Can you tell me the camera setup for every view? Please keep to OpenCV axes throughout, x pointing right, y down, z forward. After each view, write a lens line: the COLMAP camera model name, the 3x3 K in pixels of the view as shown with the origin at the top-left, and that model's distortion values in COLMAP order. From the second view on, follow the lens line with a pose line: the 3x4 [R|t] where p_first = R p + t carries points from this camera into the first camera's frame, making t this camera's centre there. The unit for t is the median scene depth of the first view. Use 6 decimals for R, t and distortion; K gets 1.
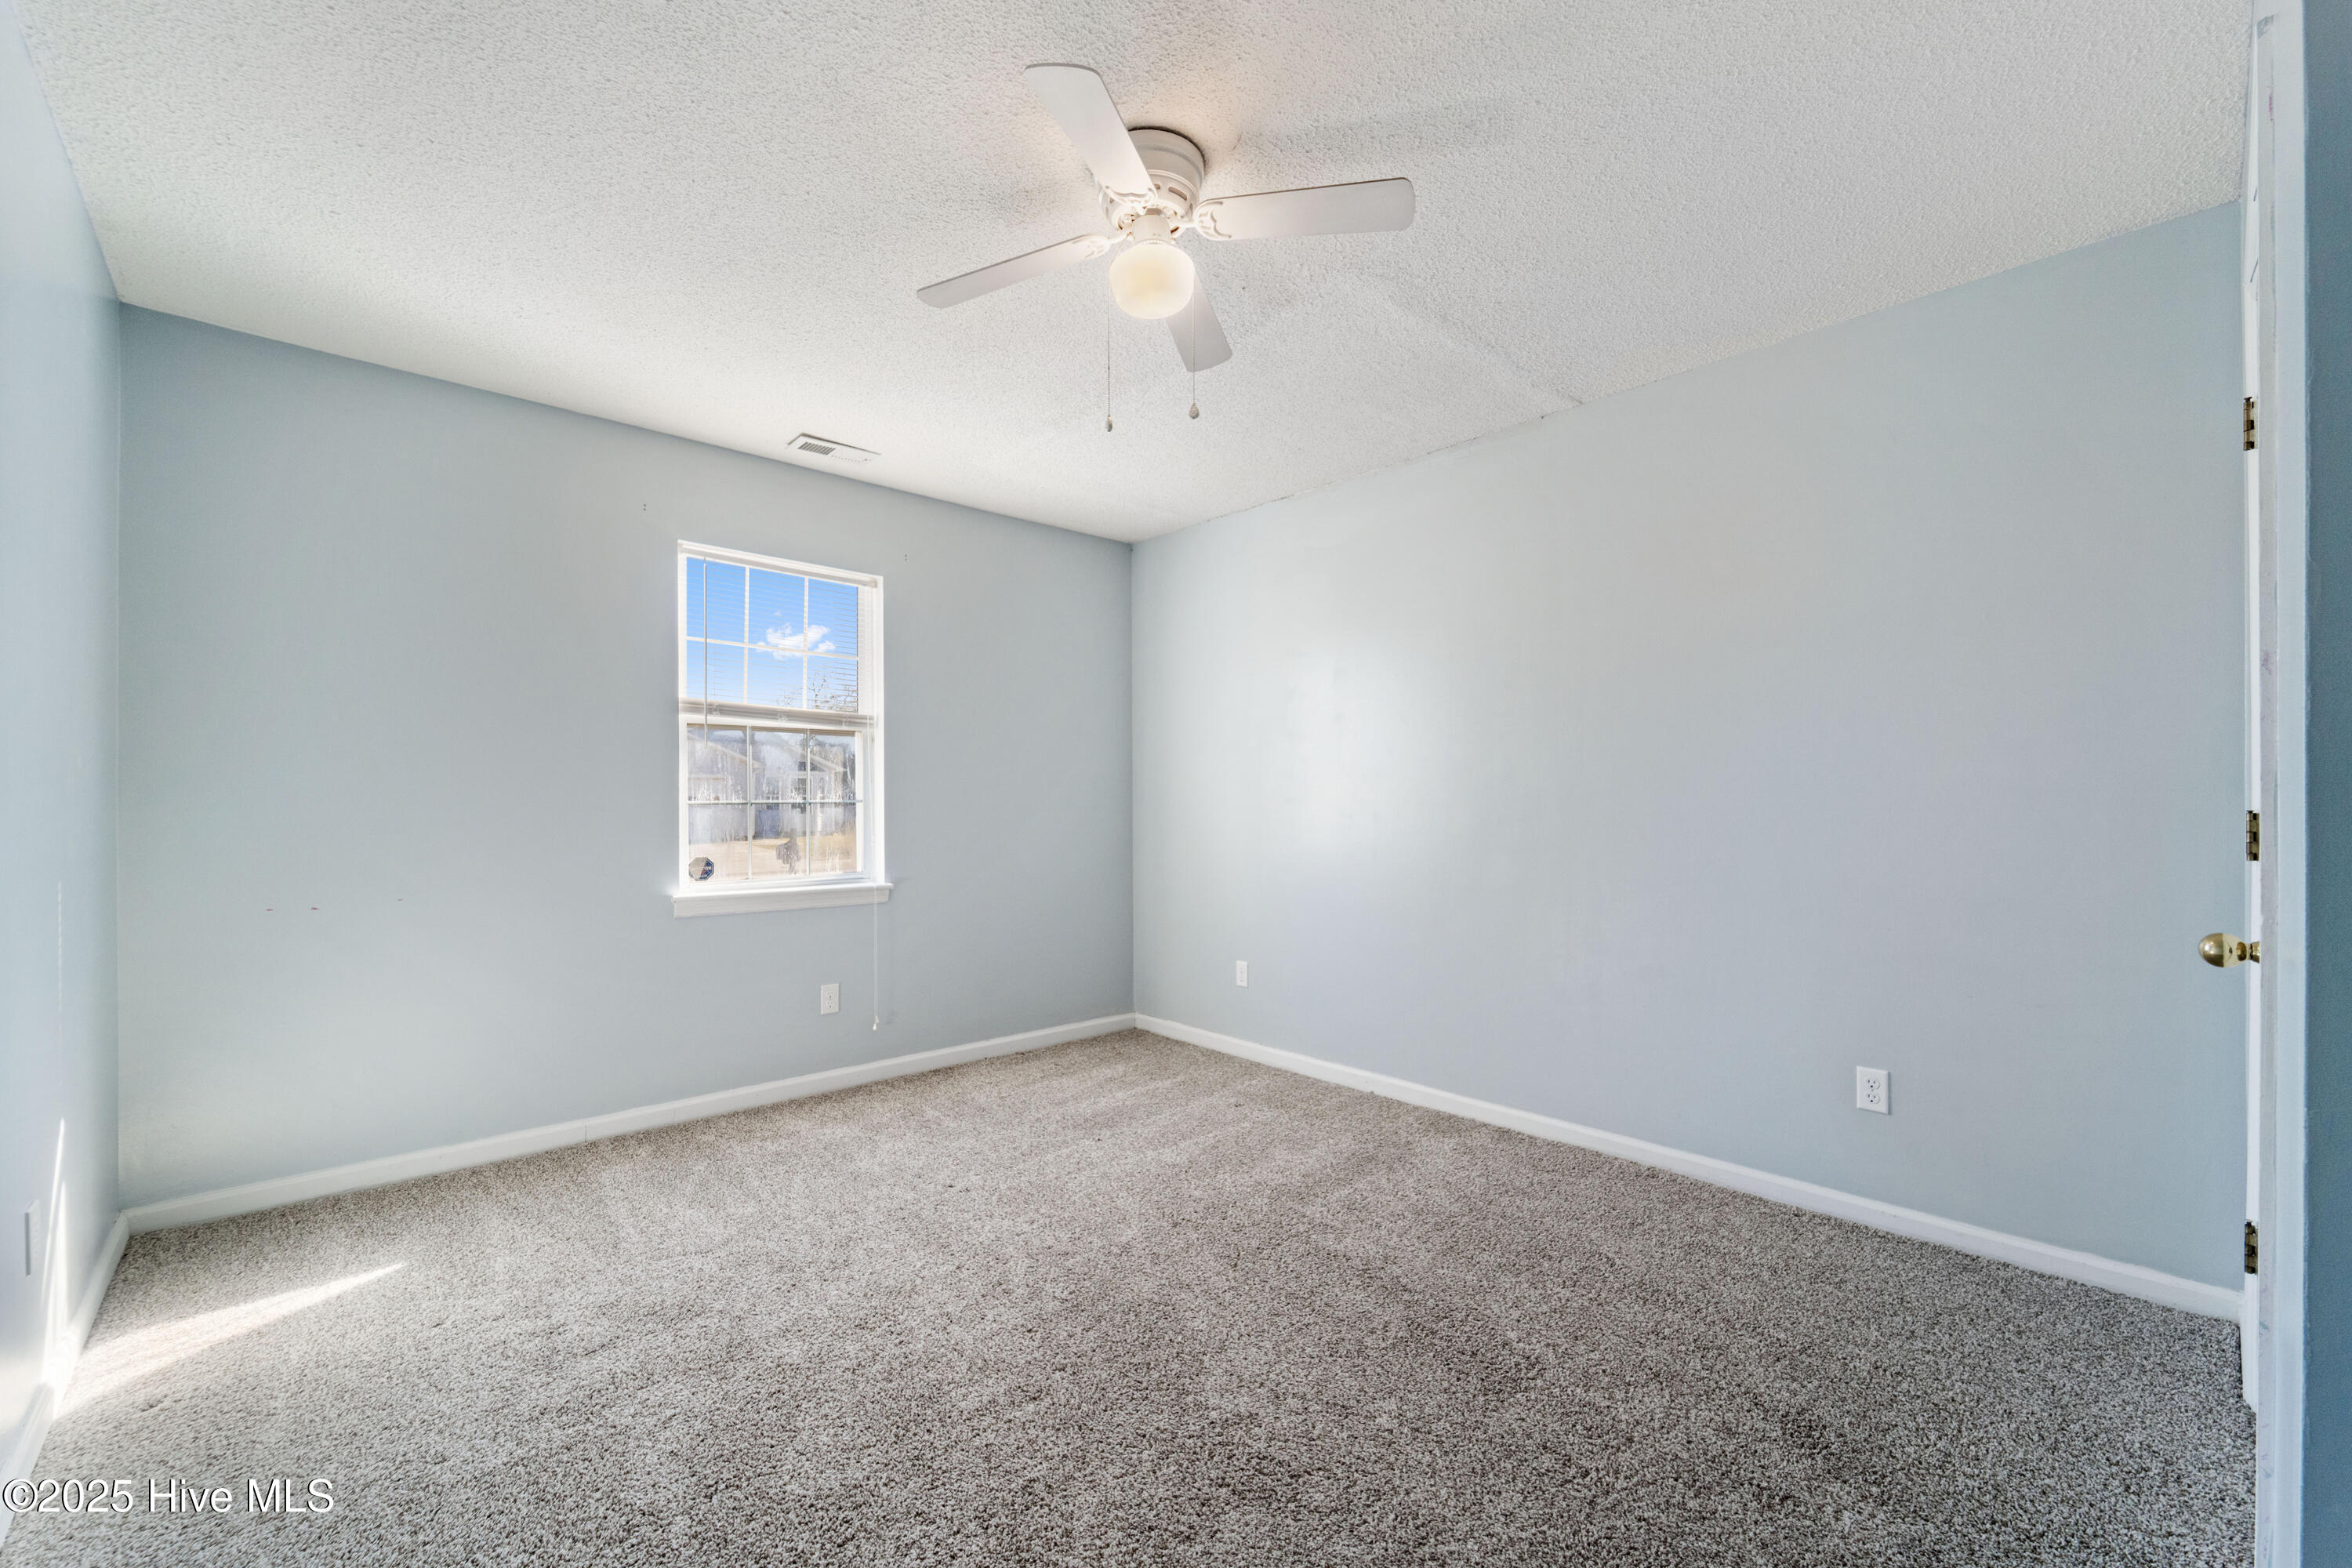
lens RADIAL K [[975.7, 0, 1190.5], [0, 975.7, 756.6], [0, 0, 1]] dist [0.002312, -0.001053]
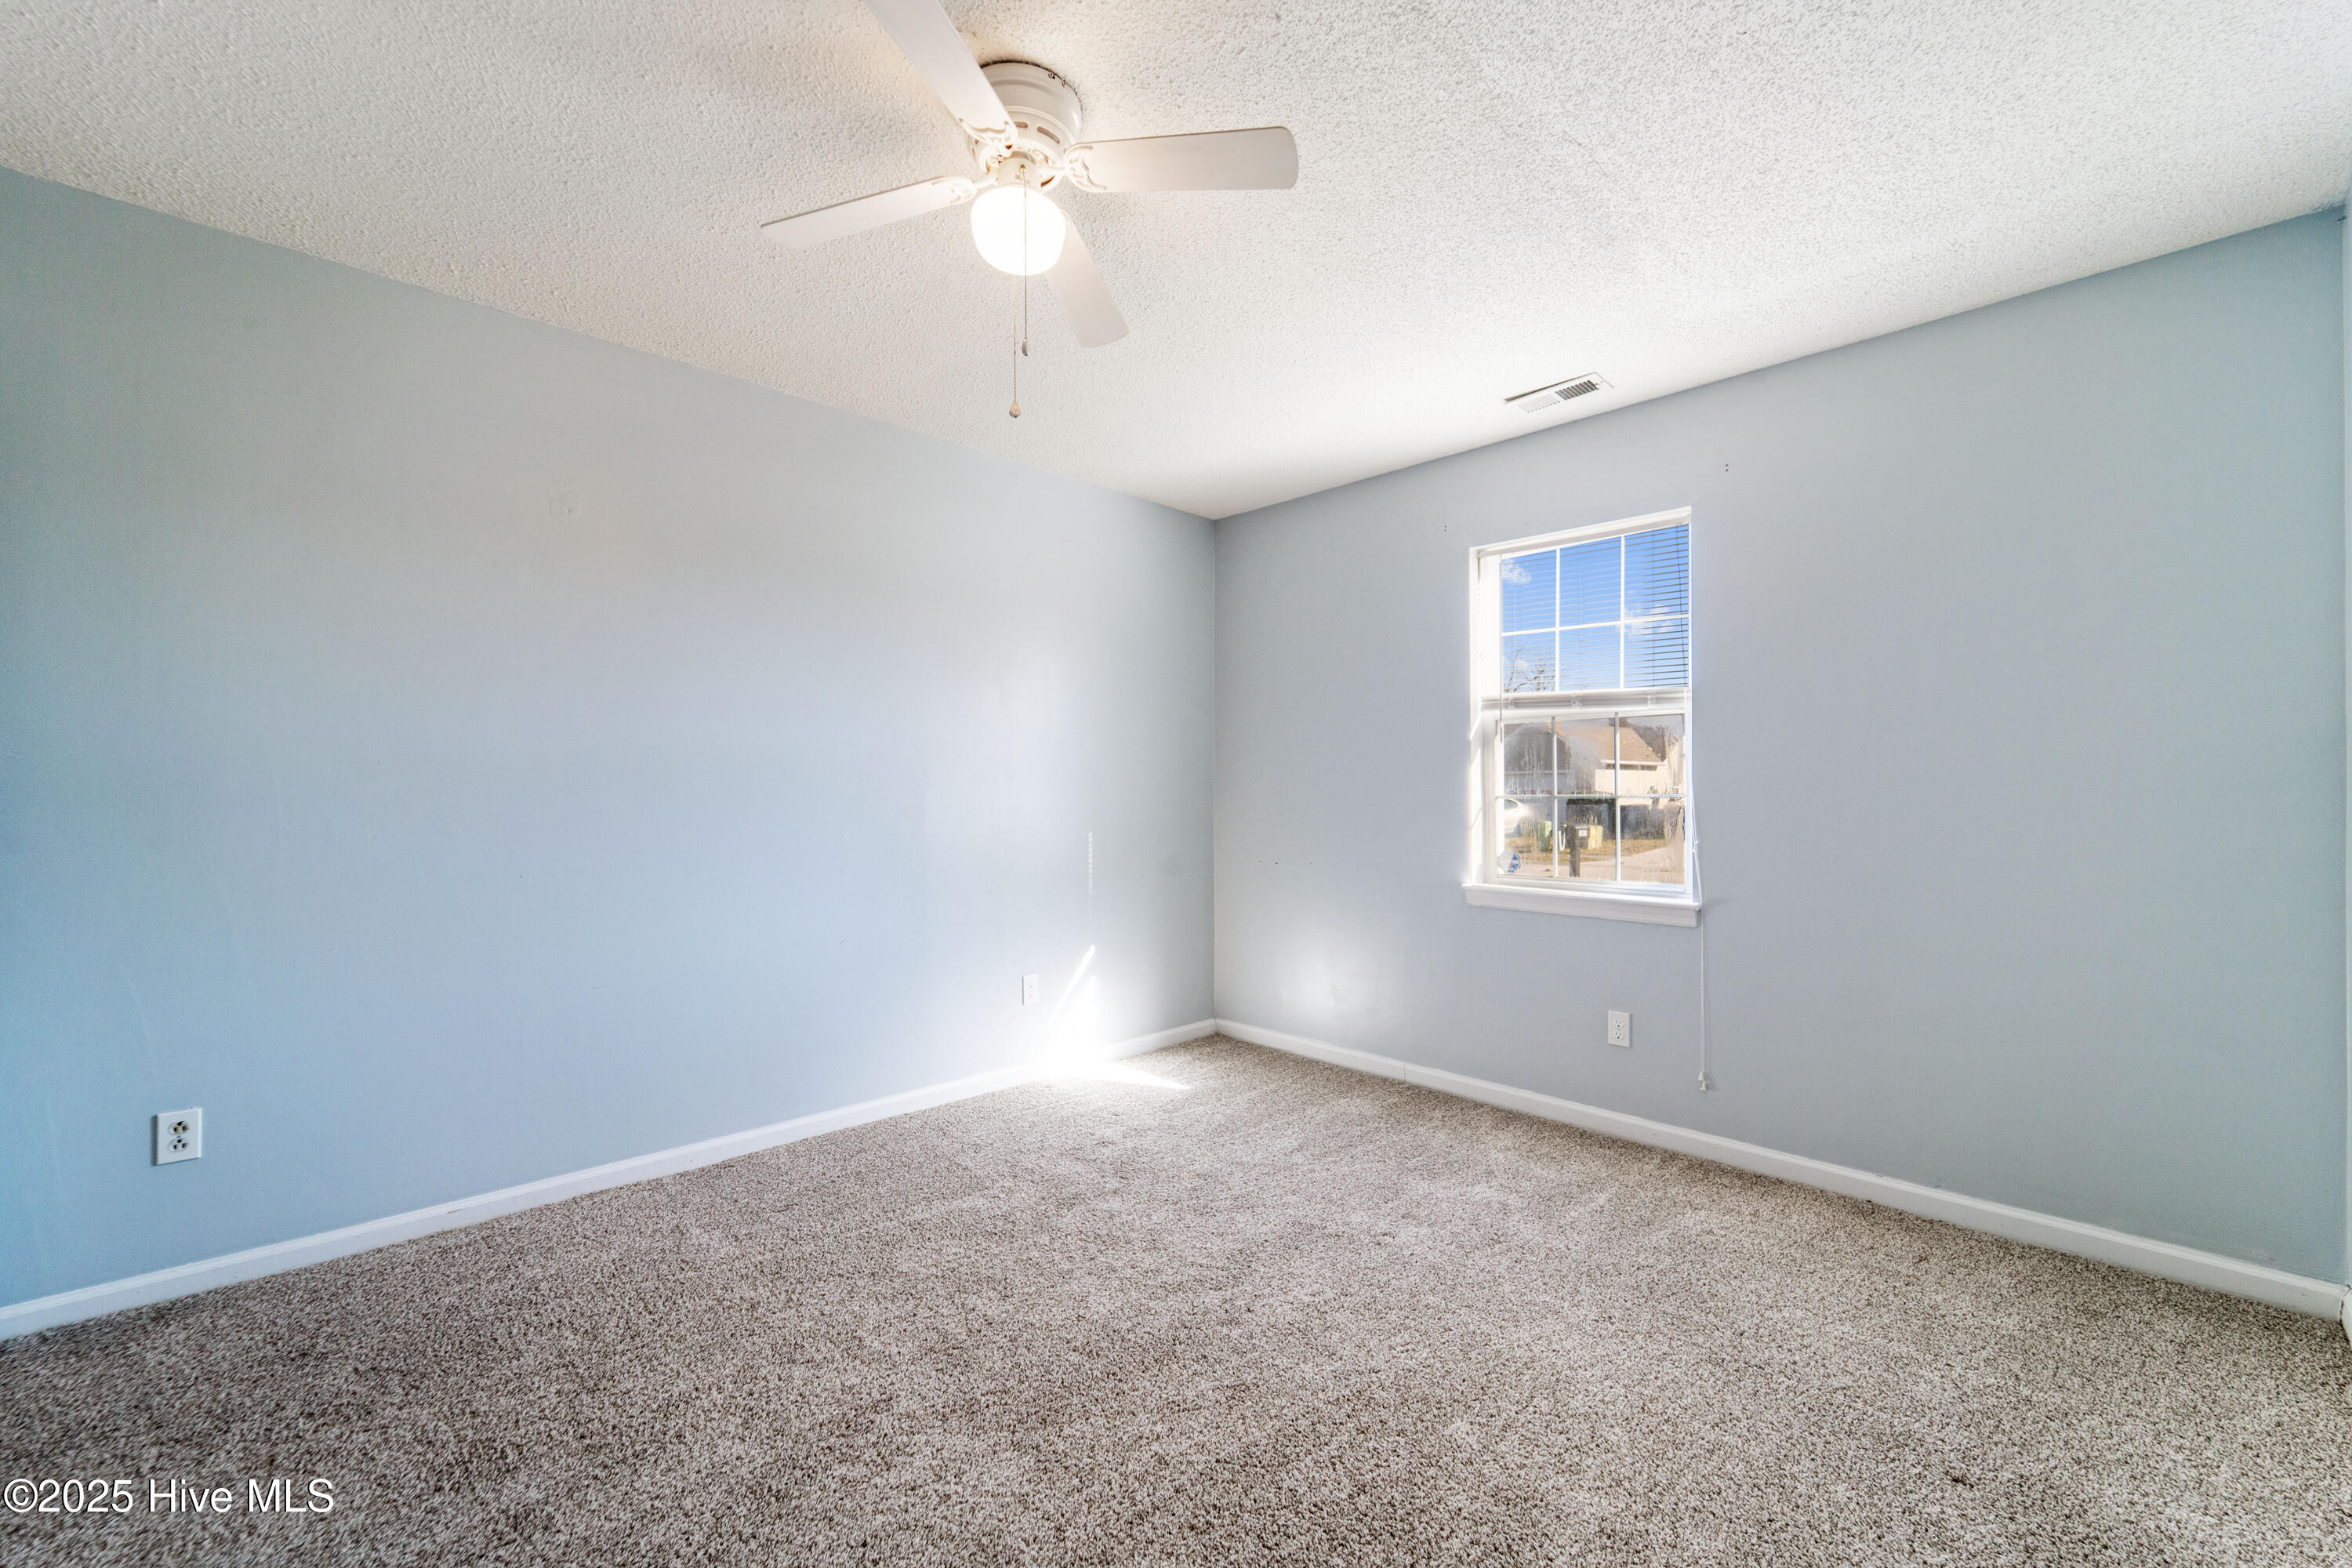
lens RADIAL K [[944.7, 0, 1176.0], [0, 944.7, 784.0], [0, 0, 1]] dist [0.001177, -0.000065]
pose [[0.017175, -0.010735, -0.999795, 0.505059], [0.038104, 0.999223, -0.010074, 0.032040], [0.999126, -0.037923, 0.017570, 0.682971]]
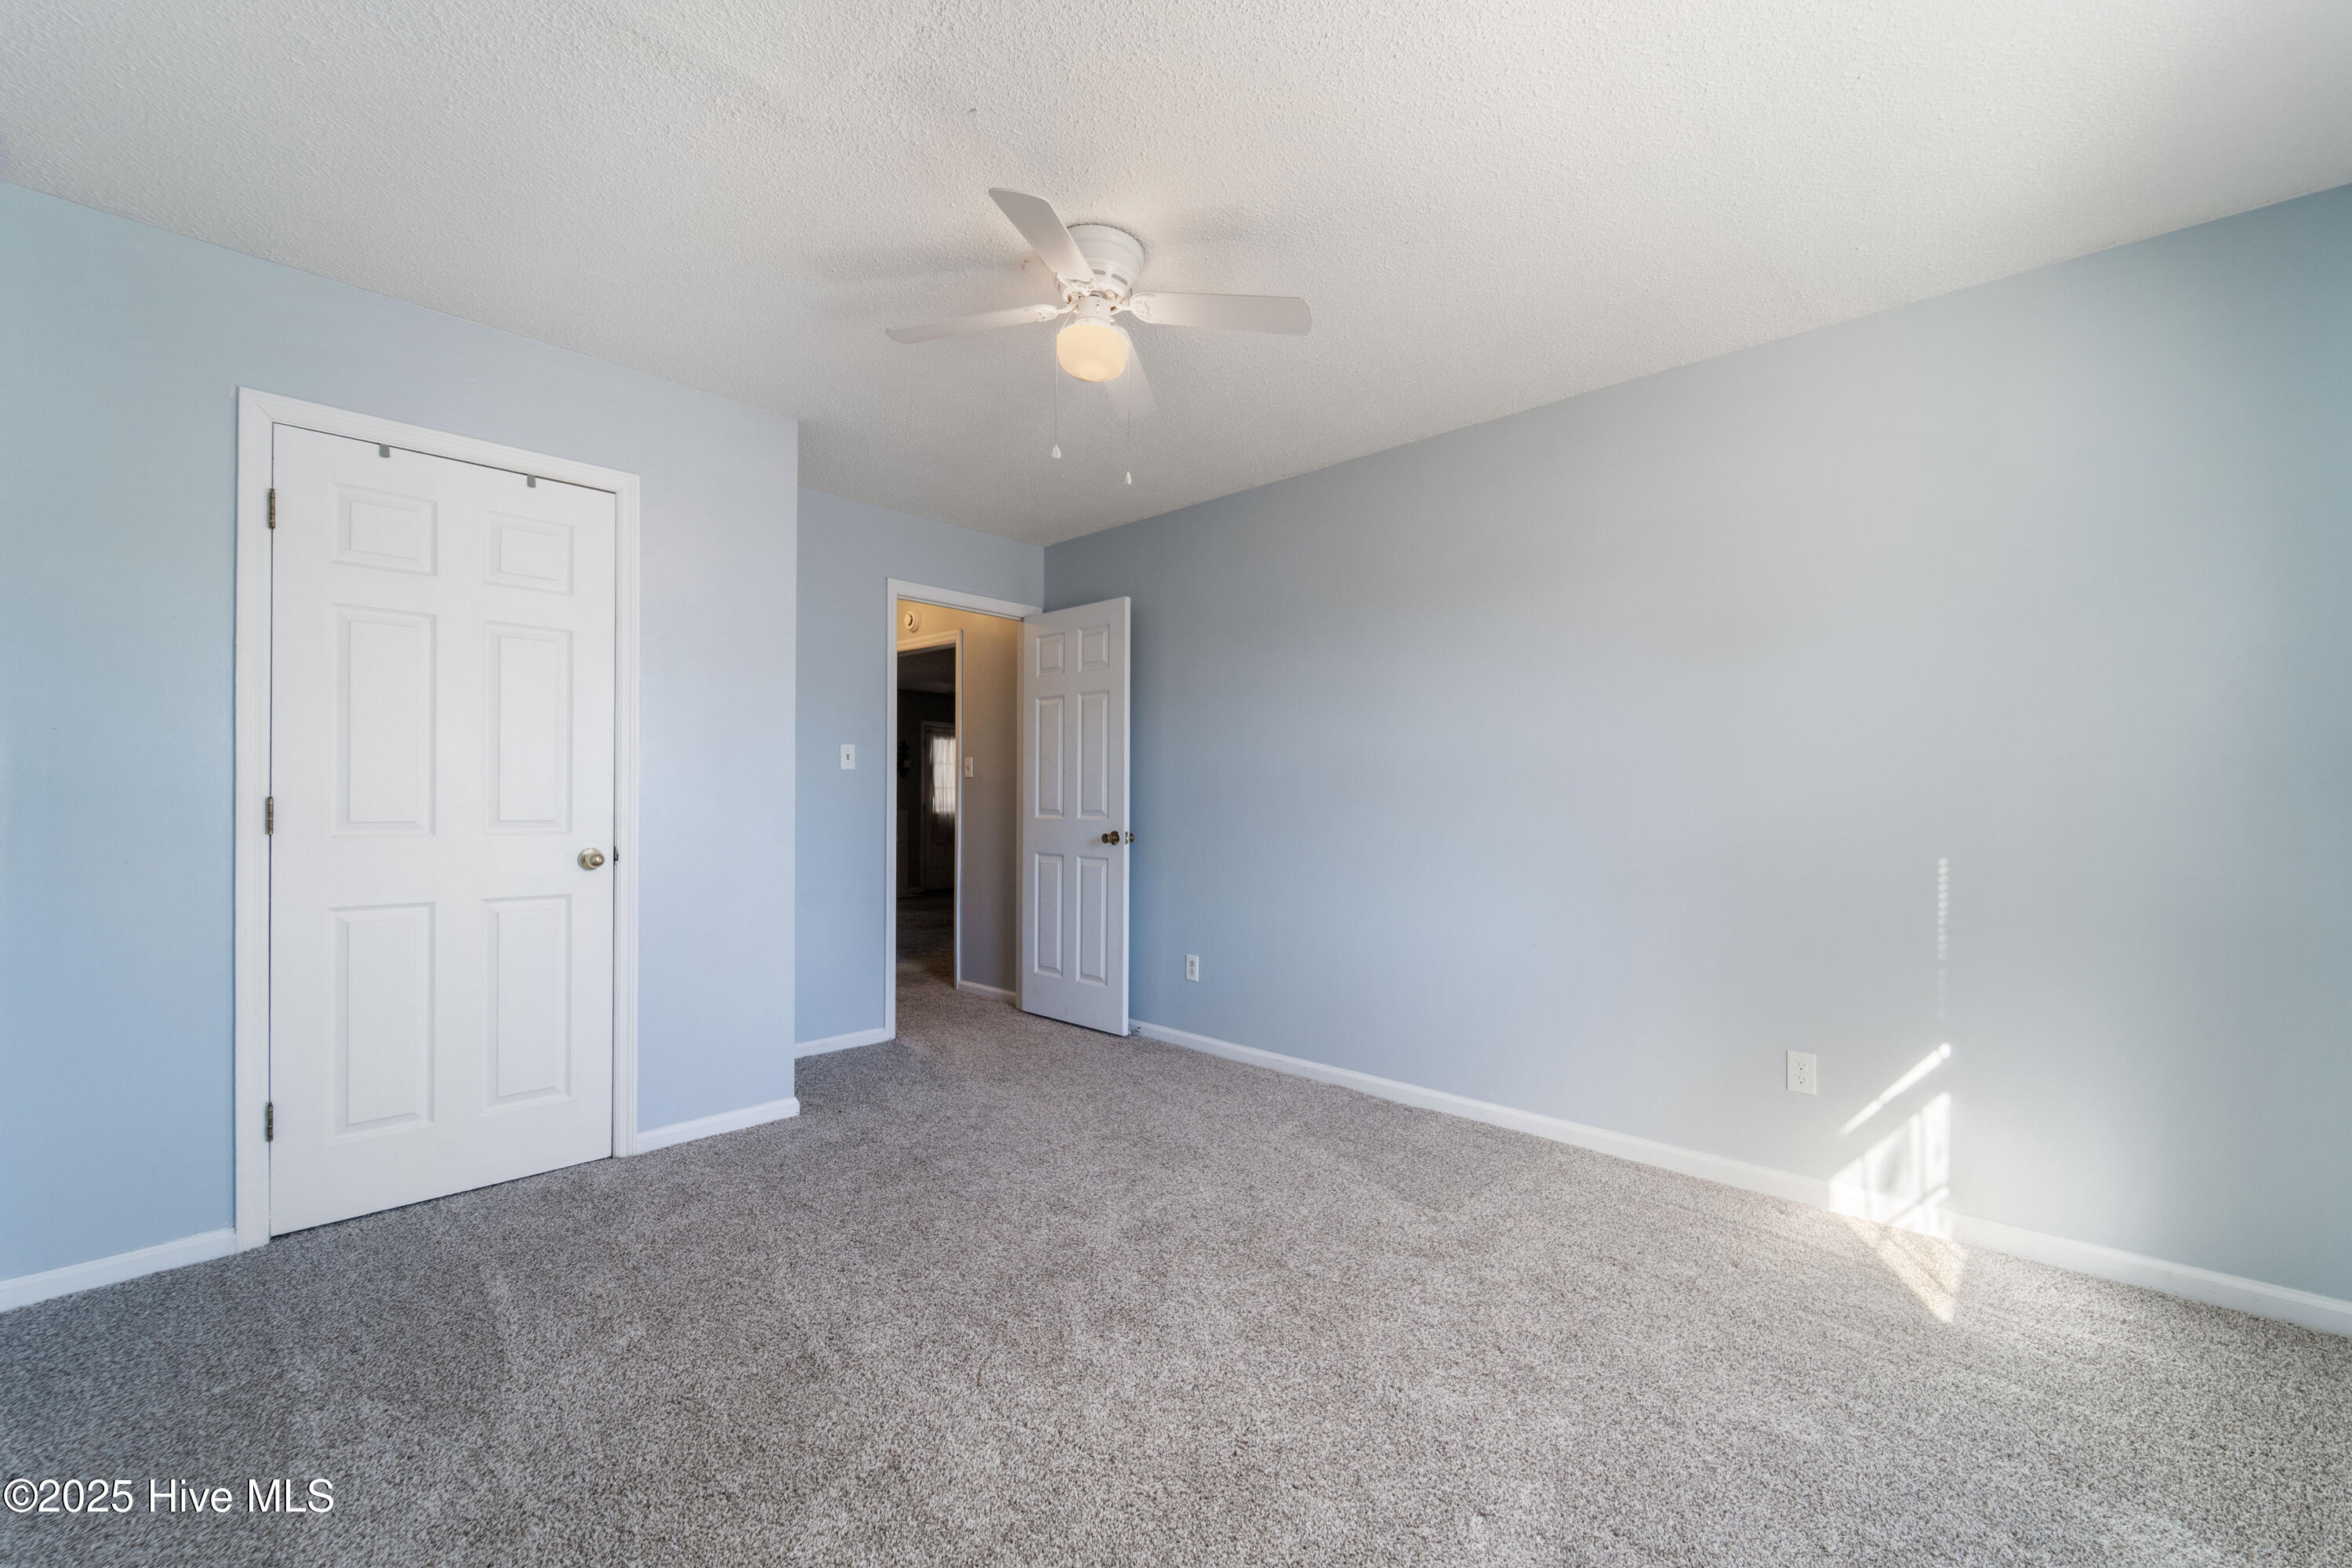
lens RADIAL K [[939.7, 0, 1186.7], [0, 939.7, 802.7], [0, 0, 1]] dist [0.000092, -0.000263]
pose [[-0.997466, -0.002381, -0.071099, -0.046644], [-0.000063, 0.999469, -0.032599, 0.056597], [0.071139, -0.032512, -0.996936, 1.276491]]
